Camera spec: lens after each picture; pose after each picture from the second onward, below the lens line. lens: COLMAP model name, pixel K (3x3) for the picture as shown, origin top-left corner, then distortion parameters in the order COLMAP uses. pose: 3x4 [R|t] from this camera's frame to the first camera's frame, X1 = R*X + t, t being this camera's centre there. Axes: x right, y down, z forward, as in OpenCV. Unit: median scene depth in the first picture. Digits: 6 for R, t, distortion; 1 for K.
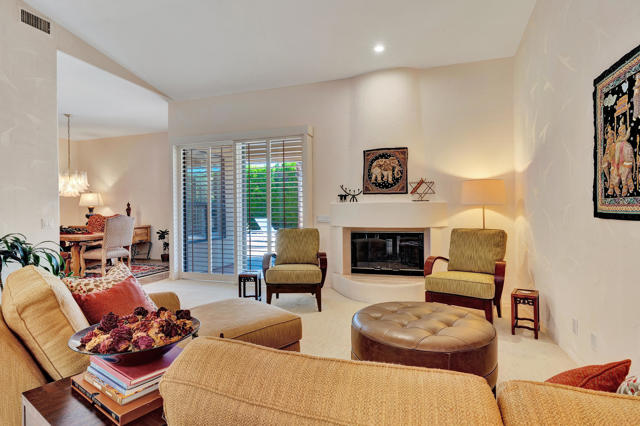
lens RADIAL K [[332.1, 0, 314.4], [0, 332.1, 209.2], [0, 0, 1]] dist [0.002328, 0.002134]
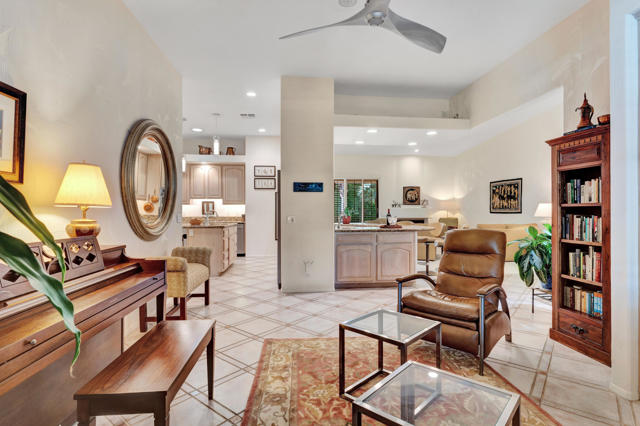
lens RADIAL K [[332.1, 0, 317.0], [0, 332.1, 212.0], [0, 0, 1]] dist [0.002328, 0.002134]
pose [[0.907932, 0.005072, 0.419087, -1.516752], [-0.008338, 0.999947, 0.005963, 0.000654], [-0.419035, -0.008908, 0.907926, -1.002226]]
